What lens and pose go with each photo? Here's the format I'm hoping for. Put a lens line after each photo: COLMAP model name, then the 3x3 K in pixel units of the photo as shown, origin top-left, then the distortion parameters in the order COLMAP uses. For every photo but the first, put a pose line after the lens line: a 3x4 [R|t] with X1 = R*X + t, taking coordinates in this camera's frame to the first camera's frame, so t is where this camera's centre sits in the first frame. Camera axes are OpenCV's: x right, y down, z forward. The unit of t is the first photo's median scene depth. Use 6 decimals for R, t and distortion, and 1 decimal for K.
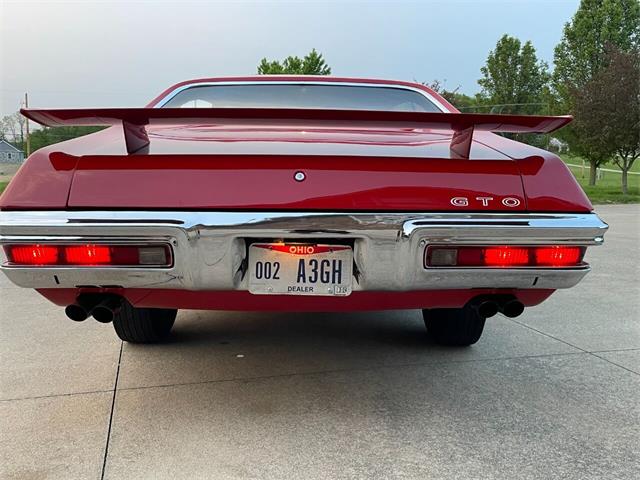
lens RADIAL K [[643.6, 0, 321.4], [0, 643.6, 241.9], [0, 0, 1]] dist [0.107060, -0.168370]
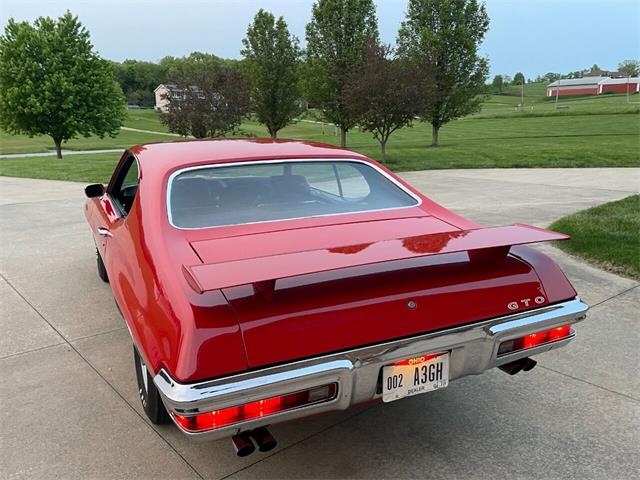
lens RADIAL K [[601.2, 0, 320.4], [0, 601.2, 240.2], [0, 0, 1]] dist [0.097476, -0.133989]
pose [[0.895975, -0.119242, 0.427797, -0.122965], [0.066691, 0.988483, 0.135847, -0.071615], [-0.439068, -0.093186, 0.893608, 0.005526]]
